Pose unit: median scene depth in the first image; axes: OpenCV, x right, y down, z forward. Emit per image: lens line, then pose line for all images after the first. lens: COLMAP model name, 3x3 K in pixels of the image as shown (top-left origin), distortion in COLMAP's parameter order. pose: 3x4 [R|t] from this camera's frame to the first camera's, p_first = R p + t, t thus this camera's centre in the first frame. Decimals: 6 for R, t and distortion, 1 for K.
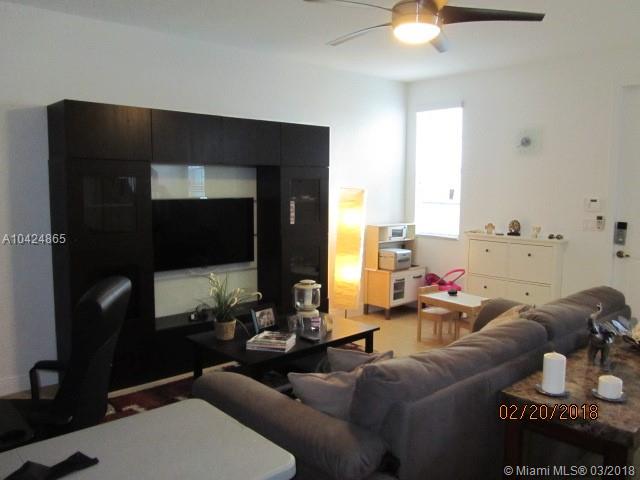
lens RADIAL K [[535.3, 0, 319.1], [0, 535.3, 239.5], [0, 0, 1]] dist [-0.032582, 0.012123]
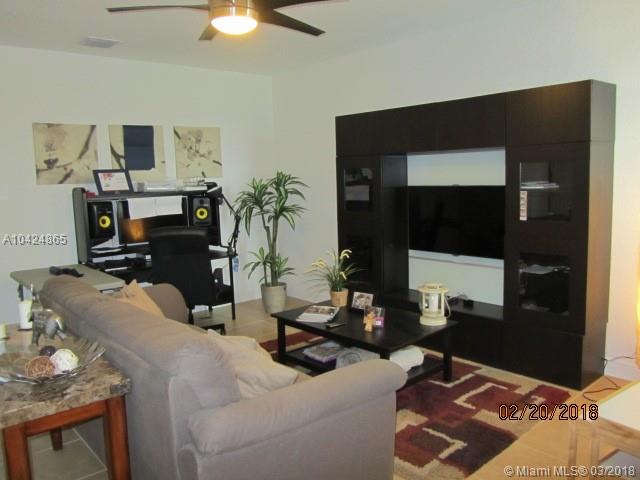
lens RADIAL K [[535.3, 0, 319.3], [0, 535.3, 241.2], [0, 0, 1]] dist [-0.032582, 0.012123]
pose [[-0.007355, 0.118473, -0.992930, 0.744370], [-0.078213, 0.989847, 0.118684, -0.069284], [0.996909, 0.078533, 0.001985, 0.725934]]
